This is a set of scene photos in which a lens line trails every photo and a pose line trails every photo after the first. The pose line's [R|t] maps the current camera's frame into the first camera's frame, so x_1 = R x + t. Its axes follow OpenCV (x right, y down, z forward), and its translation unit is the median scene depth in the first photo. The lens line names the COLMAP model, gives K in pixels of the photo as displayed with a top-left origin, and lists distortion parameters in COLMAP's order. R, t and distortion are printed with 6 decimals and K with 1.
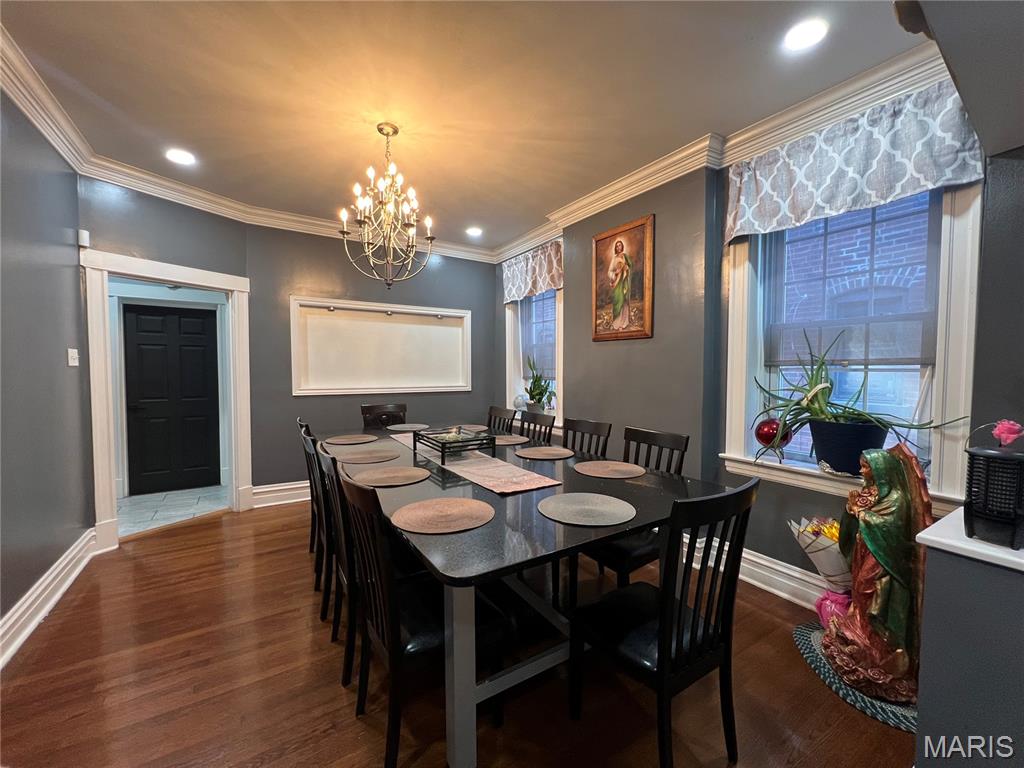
lens RADIAL K [[408.4, 0, 502.1], [0, 408.4, 383.1], [0, 0, 1]] dist [-0.001681, -0.000153]
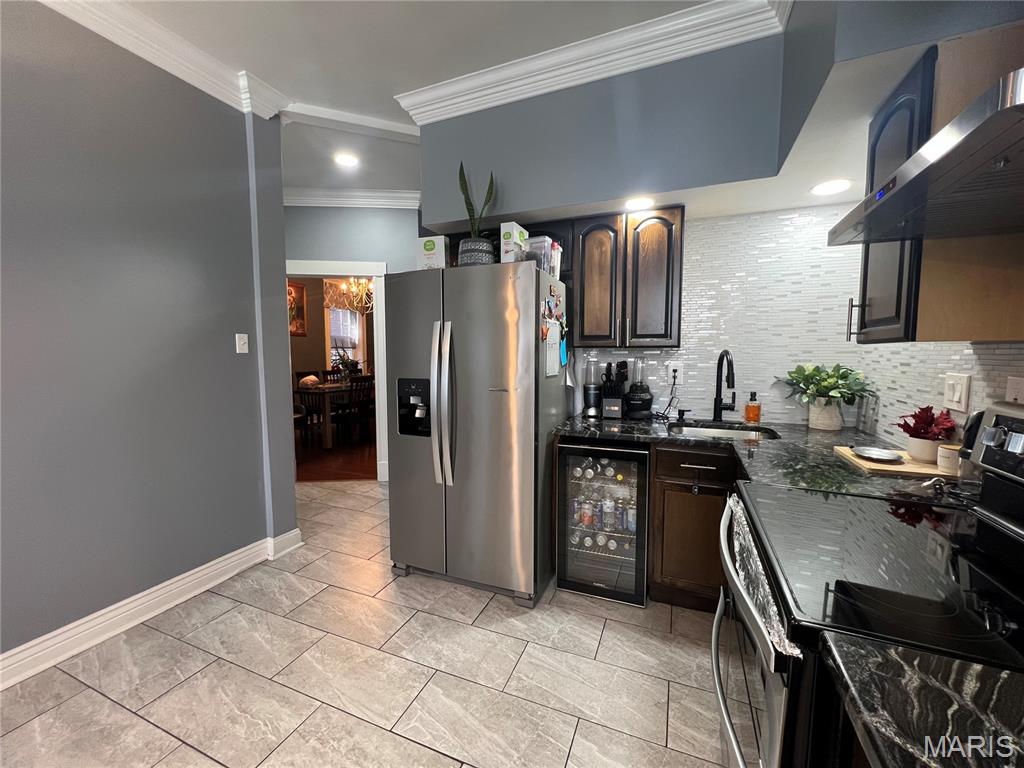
lens RADIAL K [[408.4, 0, 517.7], [0, 408.4, 384.0], [0, 0, 1]] dist [-0.001681, -0.000153]
pose [[-0.571688, -0.066044, 0.817809, -2.181170], [0.028451, 0.994560, 0.100207, -0.039146], [-0.819977, 0.080555, -0.566699, 1.303081]]
